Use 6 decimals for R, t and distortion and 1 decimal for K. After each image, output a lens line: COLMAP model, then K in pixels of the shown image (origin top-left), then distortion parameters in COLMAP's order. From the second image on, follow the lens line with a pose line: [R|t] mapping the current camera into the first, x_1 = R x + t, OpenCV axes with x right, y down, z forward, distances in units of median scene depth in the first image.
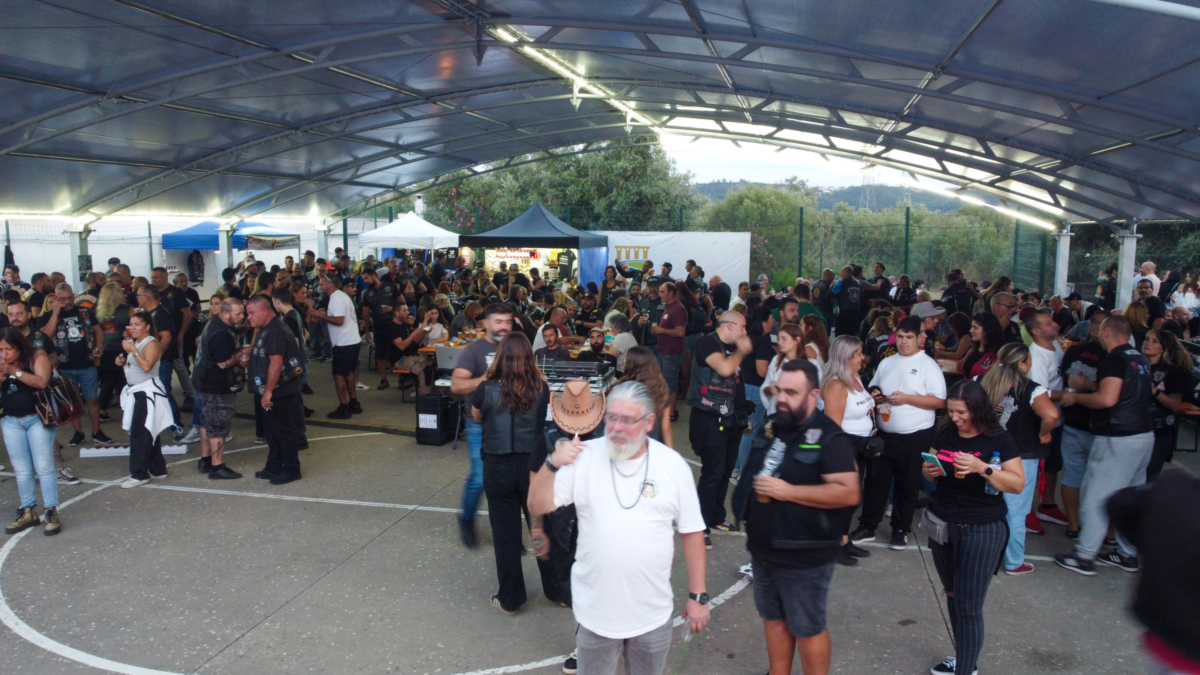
lens RADIAL K [[915.3, 0, 600.0], [0, 915.3, 337.5], [0, 0, 1]] dist [-0.036929, 0.068902]
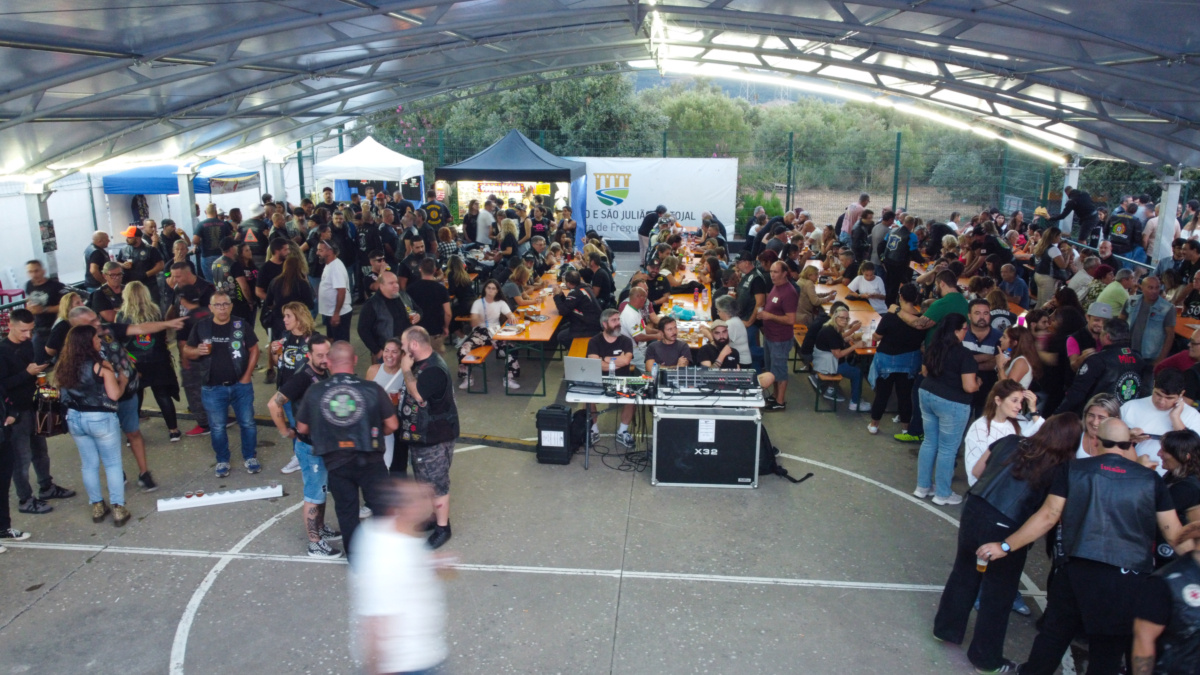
lens RADIAL K [[915.3, 0, 600.0], [0, 915.3, 337.5], [0, 0, 1]] dist [-0.036929, 0.068902]
pose [[0.990488, -0.034790, 0.133125, -0.134498], [0.018416, 0.992321, 0.122310, -0.059071], [-0.136358, -0.118695, 0.983523, 0.070002]]
